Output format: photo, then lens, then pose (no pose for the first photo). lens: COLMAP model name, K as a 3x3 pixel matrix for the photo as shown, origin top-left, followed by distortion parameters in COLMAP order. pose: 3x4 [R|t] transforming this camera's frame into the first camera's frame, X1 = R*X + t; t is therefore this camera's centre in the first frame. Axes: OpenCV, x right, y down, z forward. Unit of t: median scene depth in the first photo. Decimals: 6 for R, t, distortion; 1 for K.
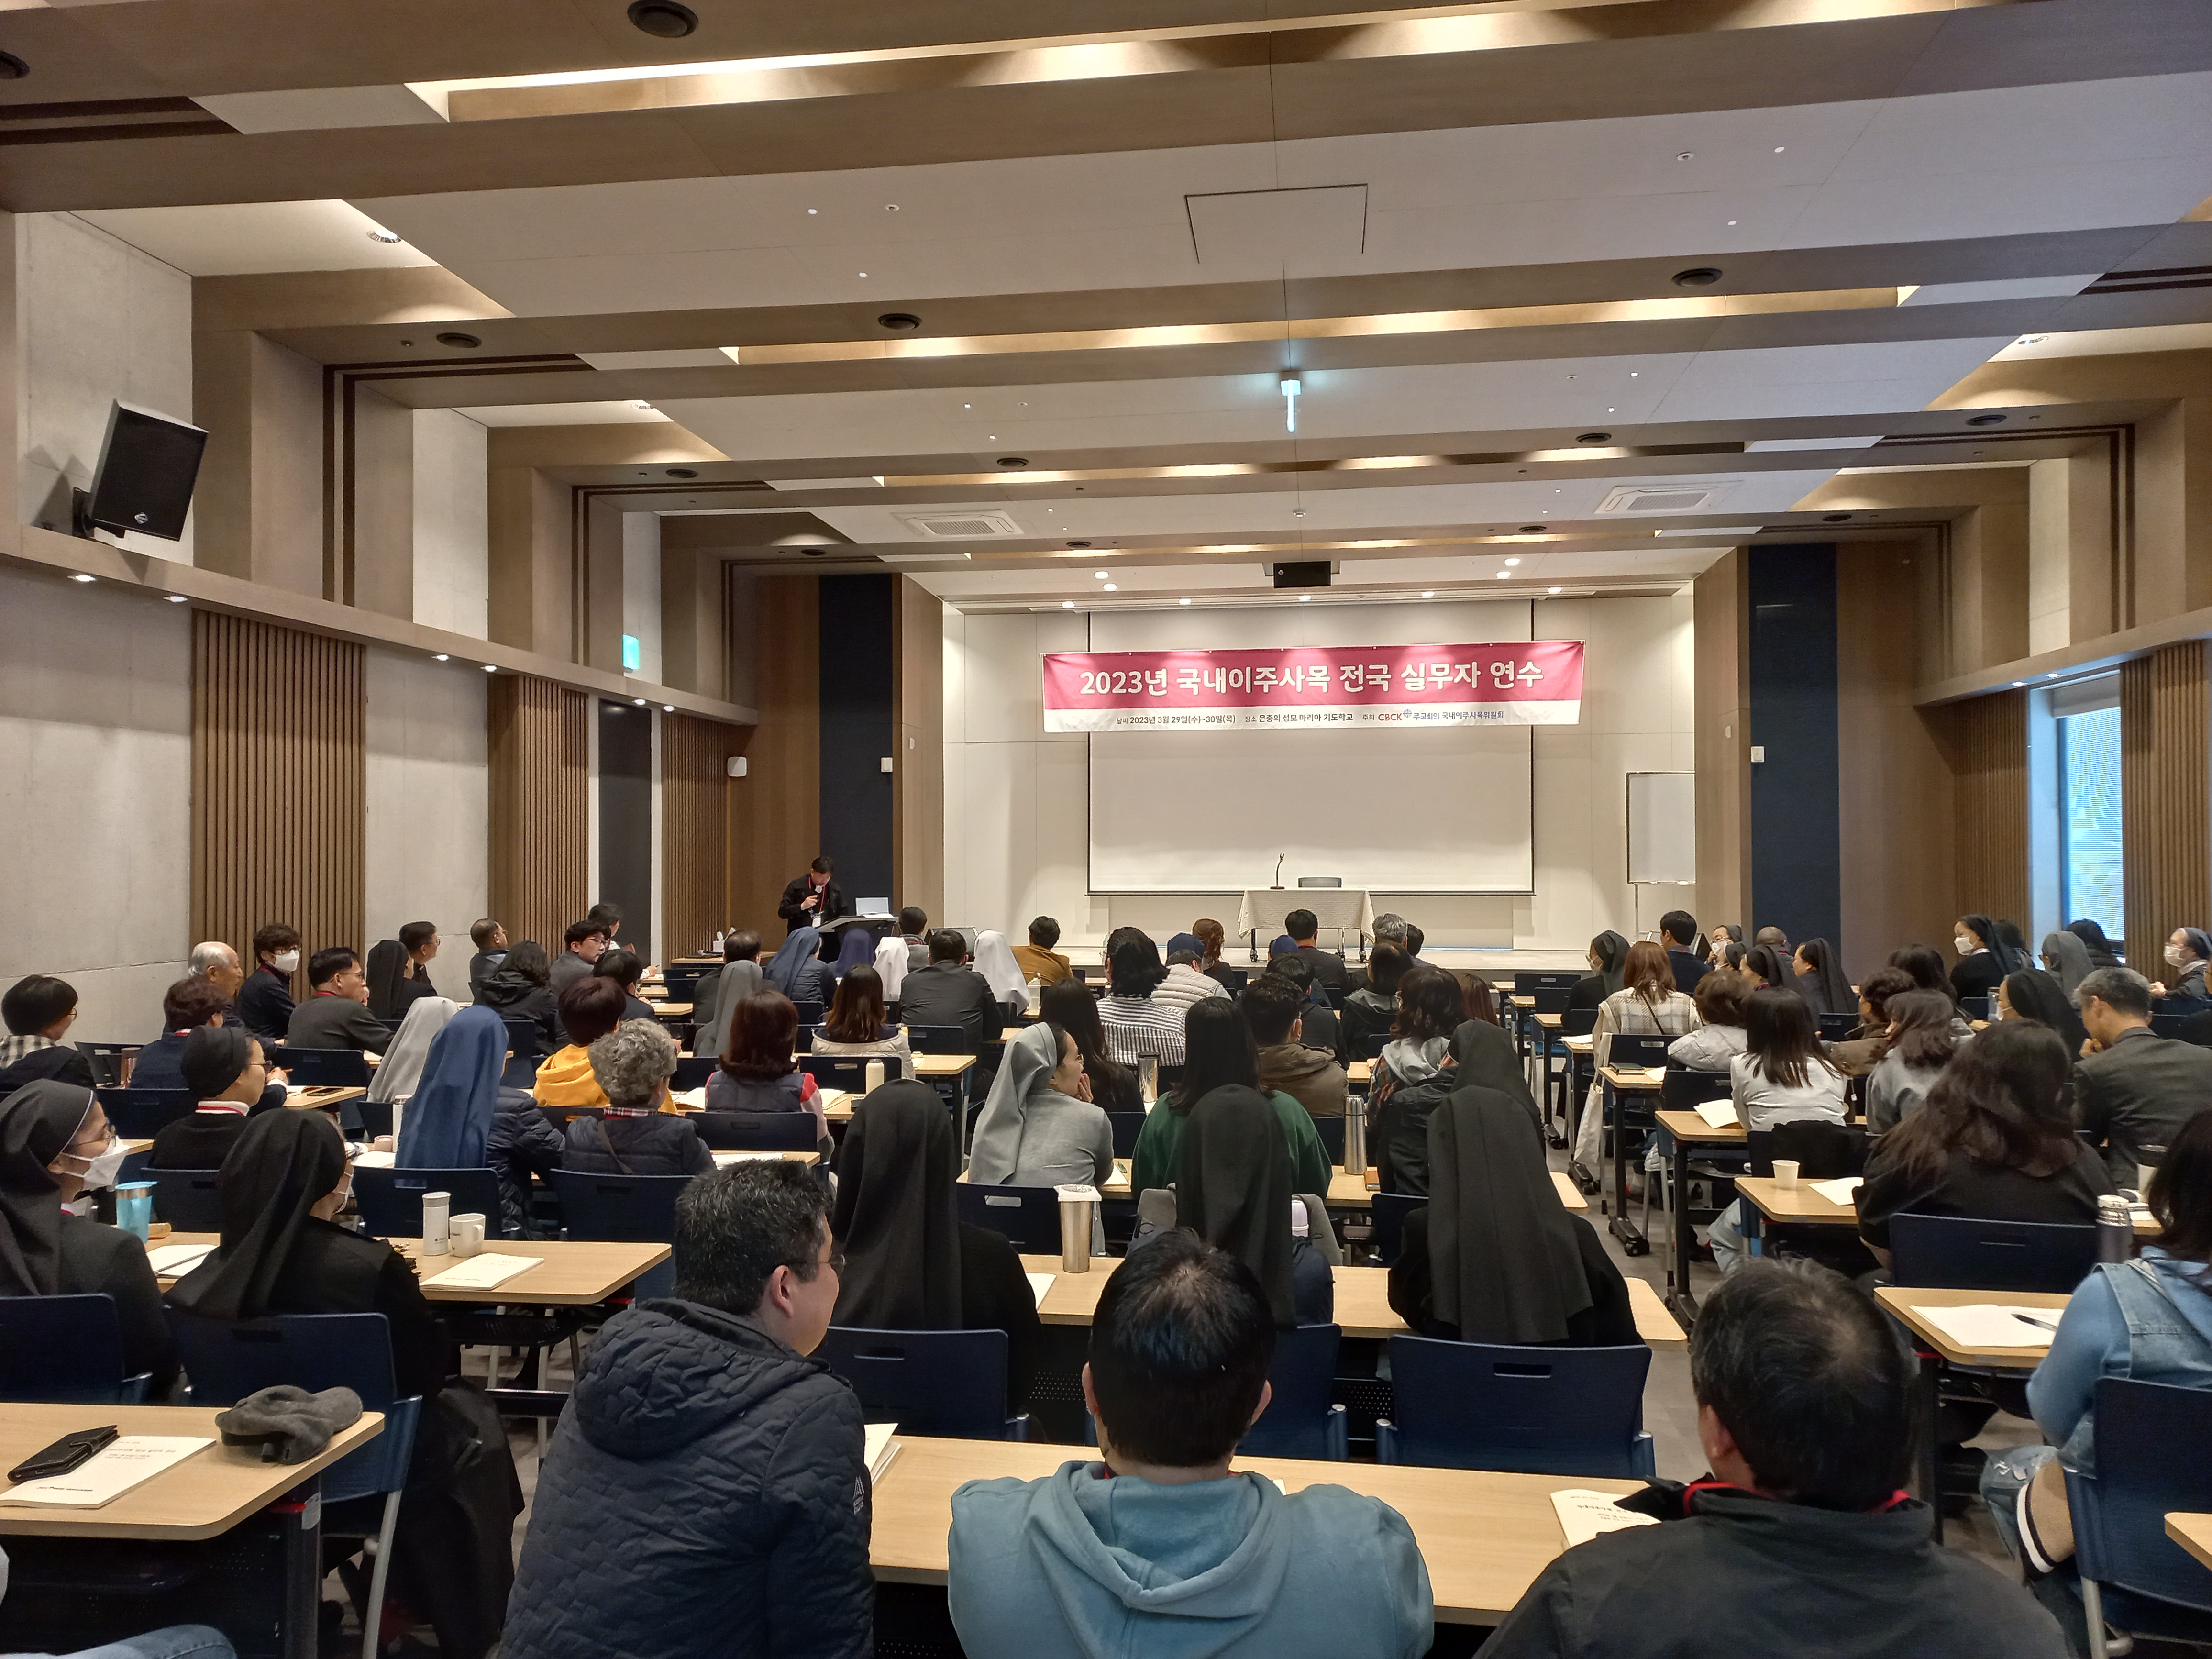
lens RADIAL K [[1580.1, 0, 1109.3], [0, 1580.1, 825.8], [0, 0, 1]] dist [0.093601, -0.087411]
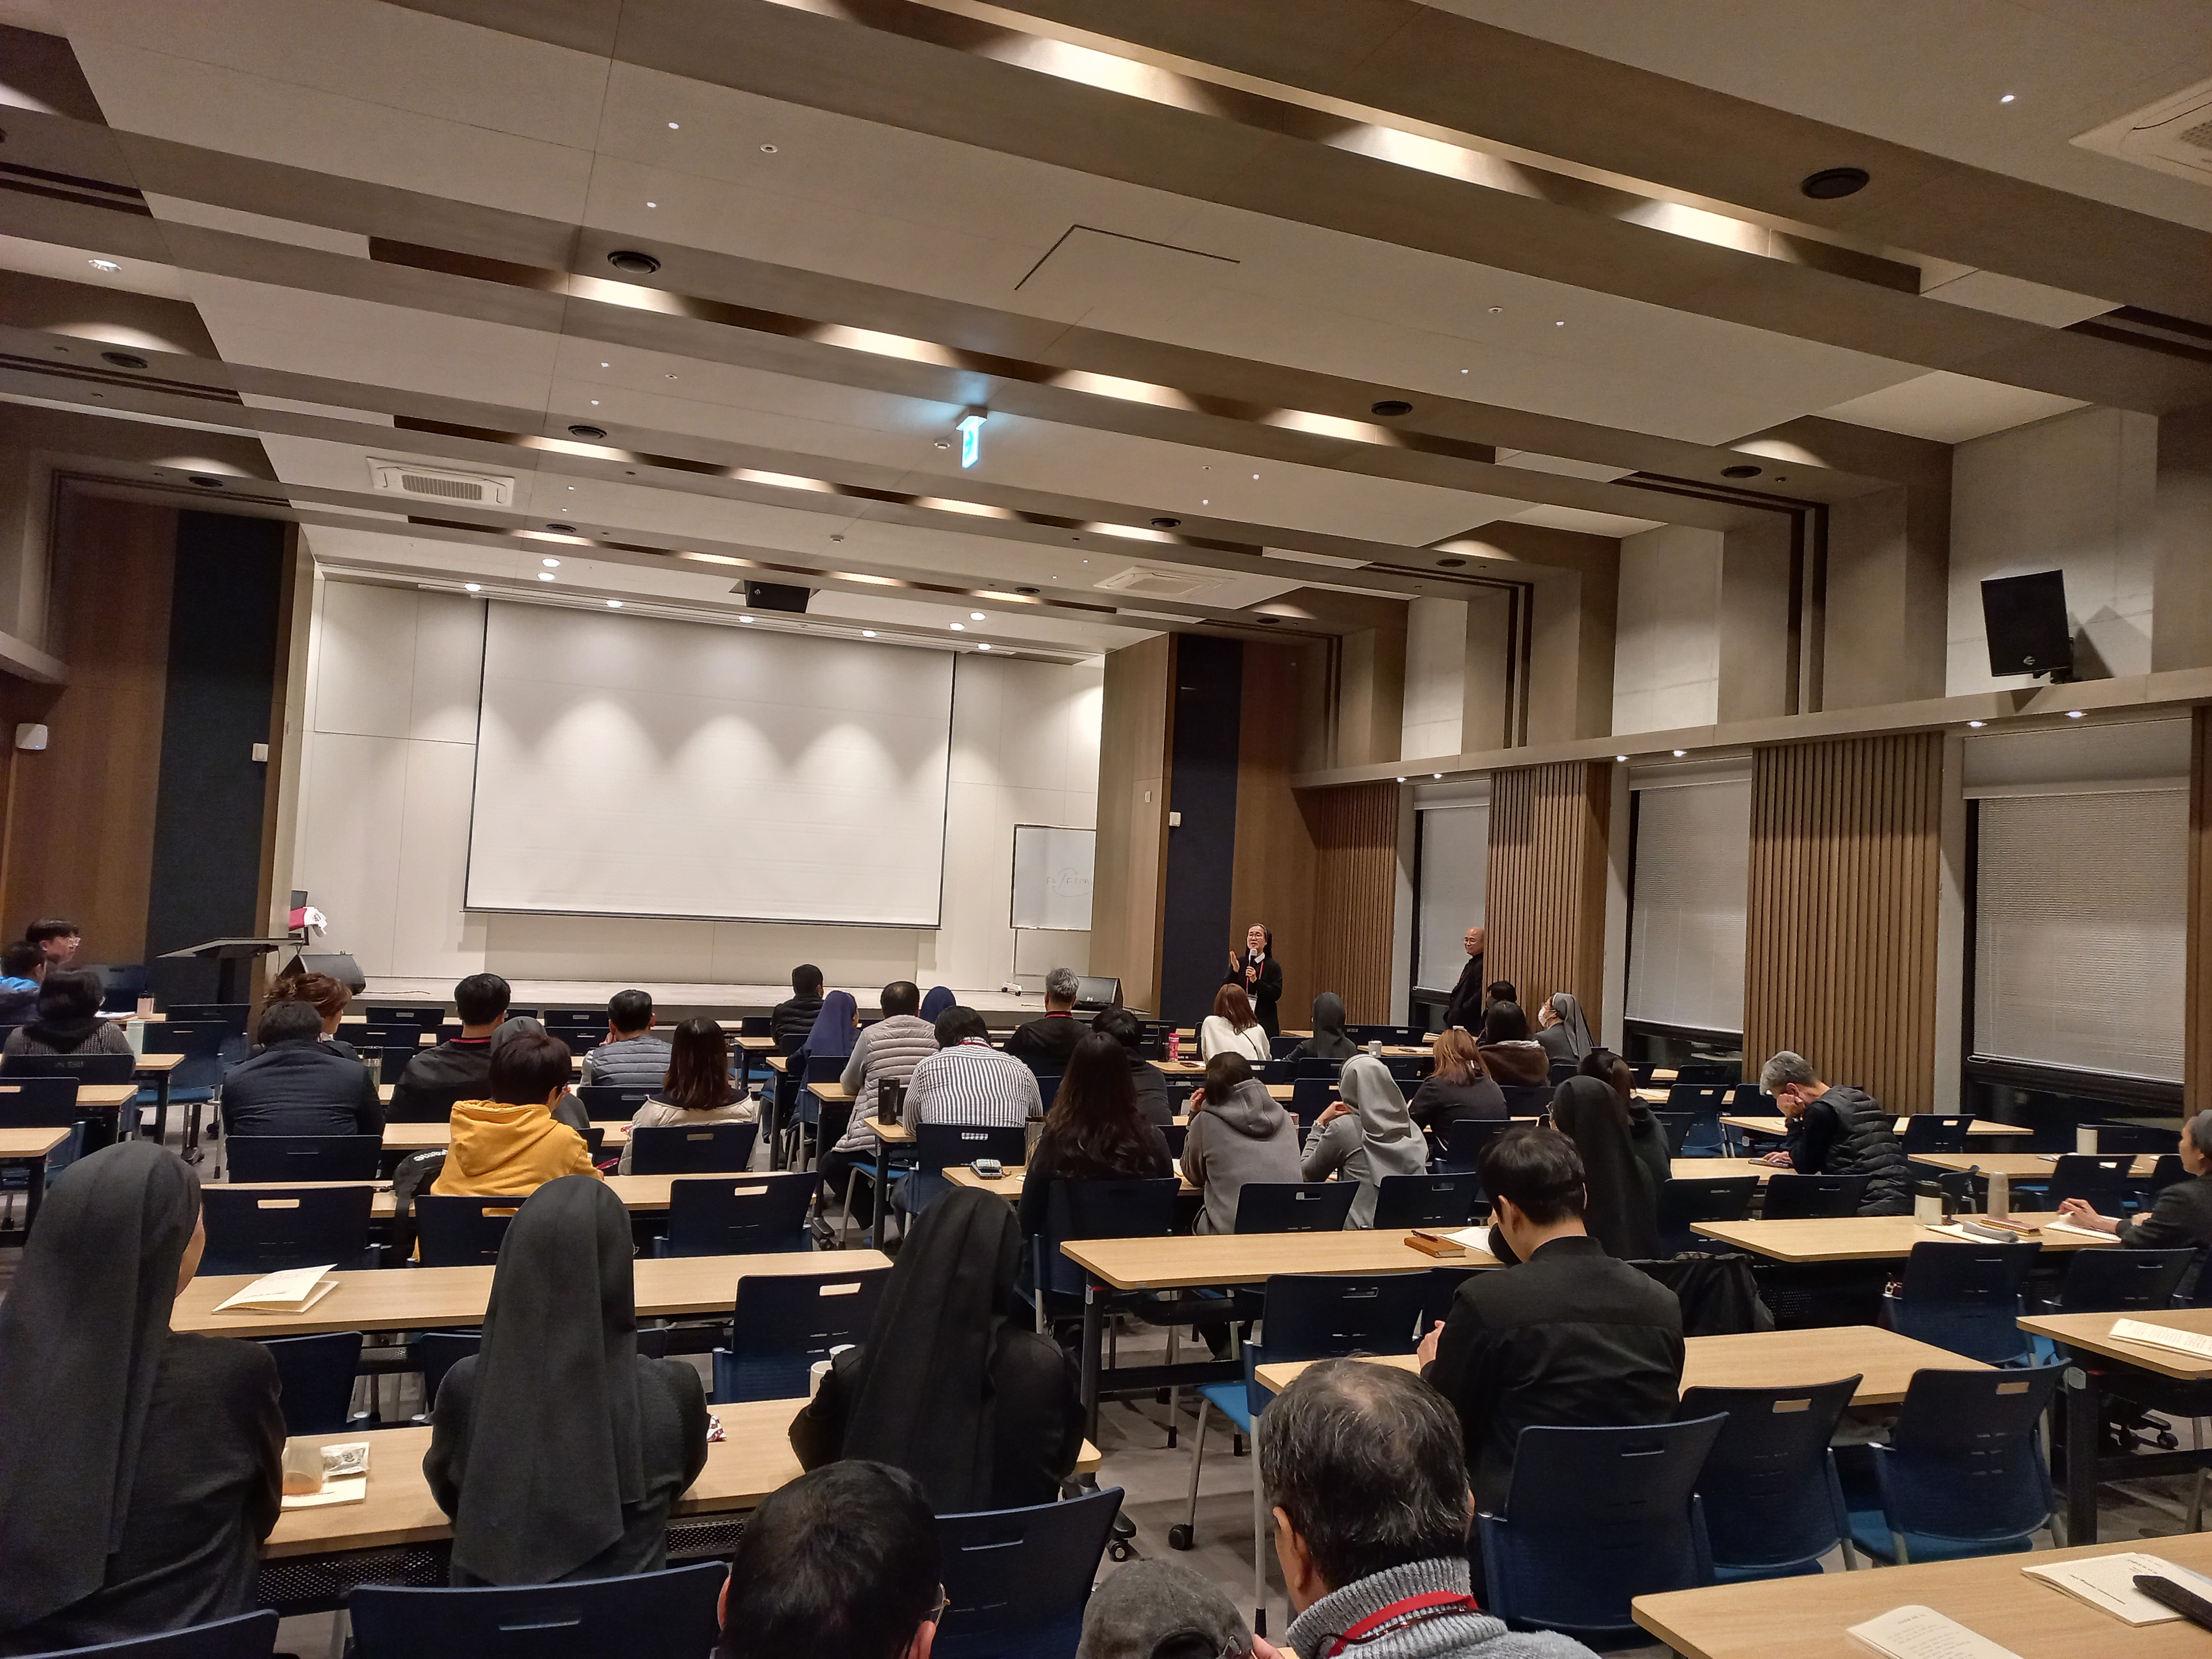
lens RADIAL K [[1580.1, 0, 1109.3], [0, 1580.1, 825.8], [0, 0, 1]] dist [0.093601, -0.087411]
pose [[0.864353, 0.070709, 0.497890, -0.199182], [-0.060639, 0.997496, -0.036390, 0.003122], [-0.499217, 0.001263, 0.866476, 0.072743]]
